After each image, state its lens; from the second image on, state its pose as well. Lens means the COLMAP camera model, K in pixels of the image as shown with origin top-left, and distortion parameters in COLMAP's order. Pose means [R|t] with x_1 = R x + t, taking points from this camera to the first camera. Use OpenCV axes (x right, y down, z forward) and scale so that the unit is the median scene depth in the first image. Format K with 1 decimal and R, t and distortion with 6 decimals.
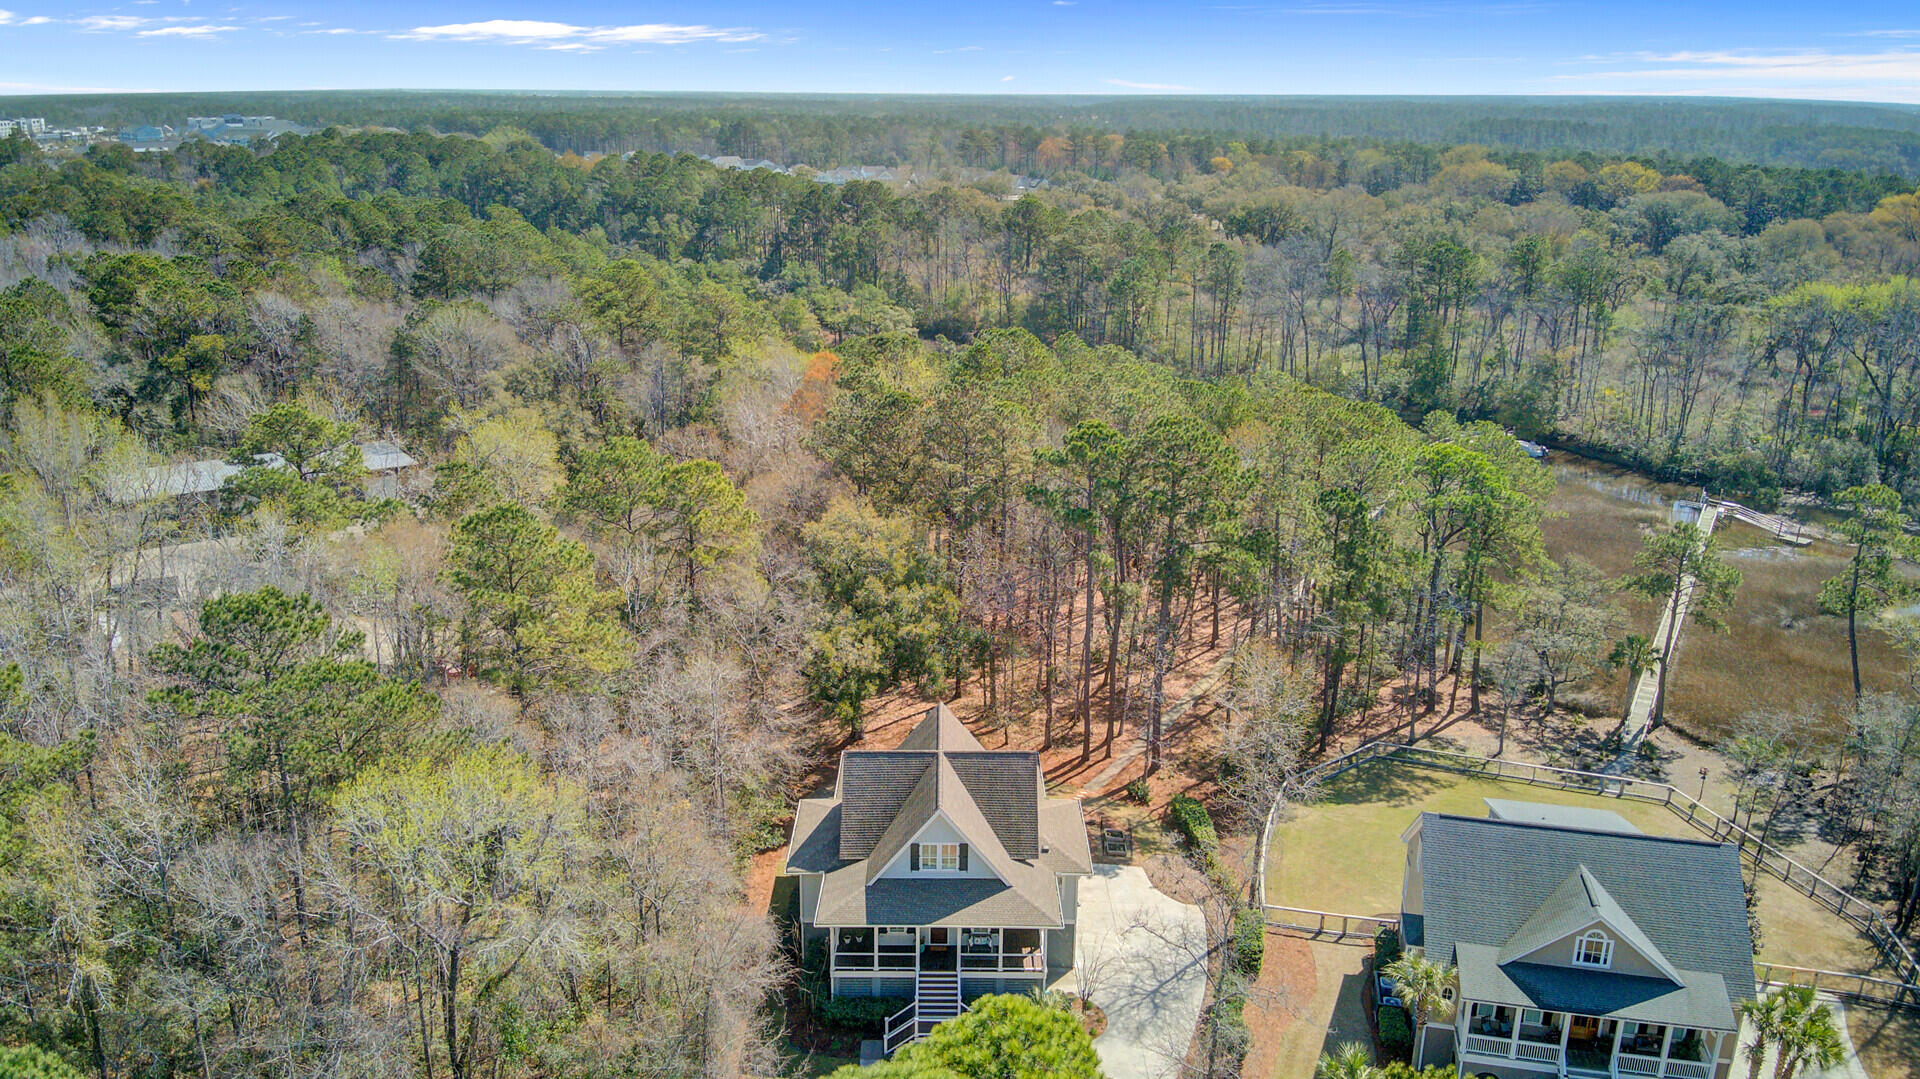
lens RADIAL K [[1368.4, 0, 960.0], [0, 1368.4, 539.5], [0, 0, 1]] dist [0.049655, -0.003739]
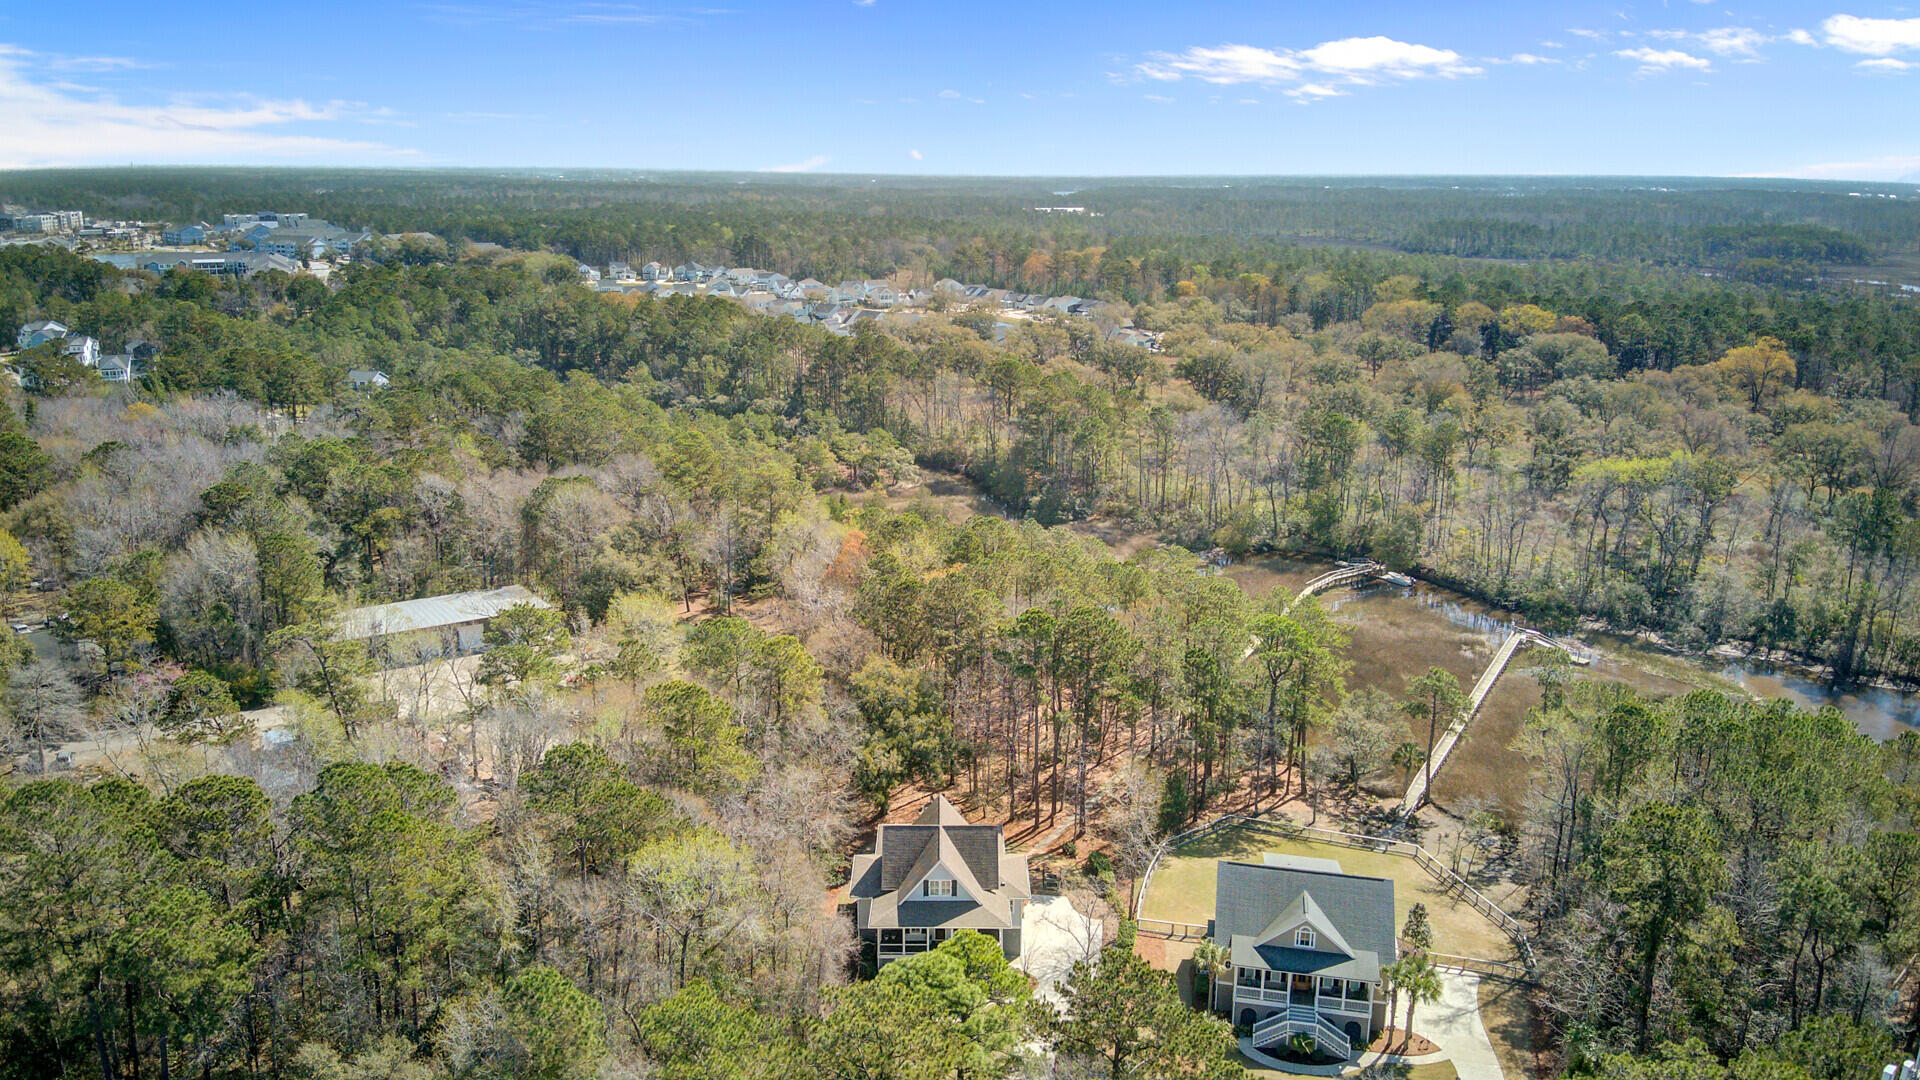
lens RADIAL K [[1384.6, 0, 930.9], [0, 1384.6, 537.1], [0, 0, 1]] dist [0.102090, 0.001012]
pose [[0.999759, -0.009427, -0.019812, 0.008662], [0.008608, 0.999119, -0.041064, -0.097599], [0.020182, 0.040883, 0.998960, -0.545053]]
